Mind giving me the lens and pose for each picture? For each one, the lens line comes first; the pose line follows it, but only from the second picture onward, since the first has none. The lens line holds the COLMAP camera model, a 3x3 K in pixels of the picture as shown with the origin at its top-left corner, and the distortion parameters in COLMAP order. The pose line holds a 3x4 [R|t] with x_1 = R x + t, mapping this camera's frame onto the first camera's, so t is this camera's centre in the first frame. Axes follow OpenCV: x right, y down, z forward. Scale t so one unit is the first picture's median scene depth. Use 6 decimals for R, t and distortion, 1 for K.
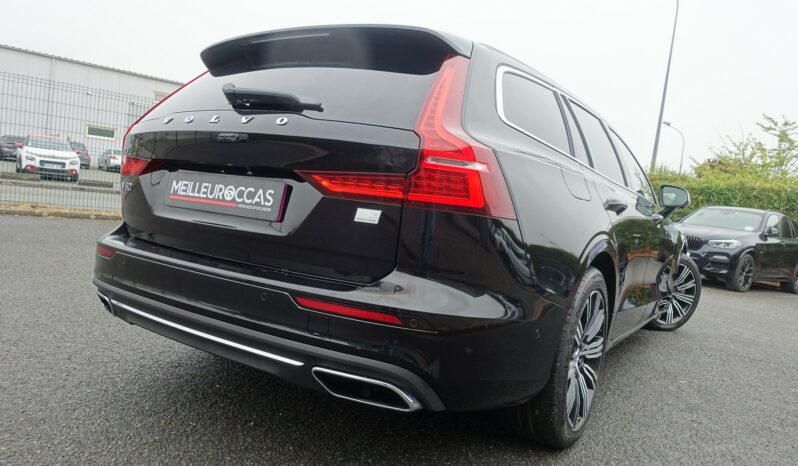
lens RADIAL K [[551.2, 0, 399.0], [0, 551.2, 233.0], [0, 0, 1]] dist [-0.002636, -0.000472]
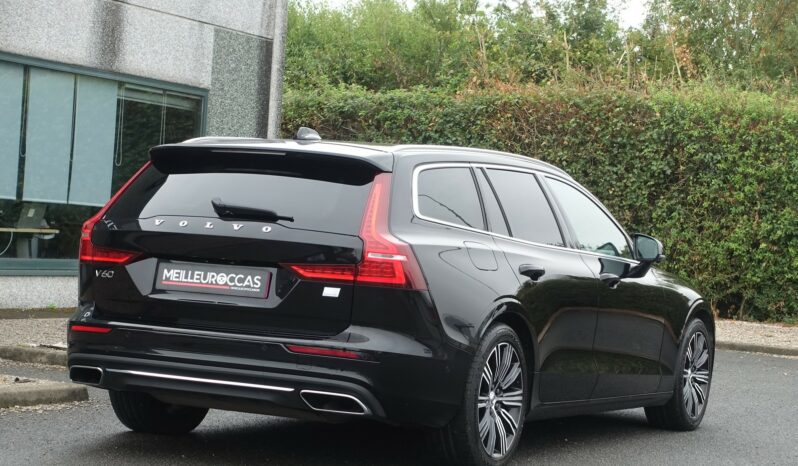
lens RADIAL K [[1752.2, 0, 399.0], [0, 1752.2, 233.0], [0, 0, 1]] dist [0.672209, -0.015477]
pose [[0.992485, -0.039156, 0.115930, -0.386009], [0.043491, 0.998437, -0.035107, -0.013574], [-0.114374, 0.039885, 0.992637, -3.507357]]
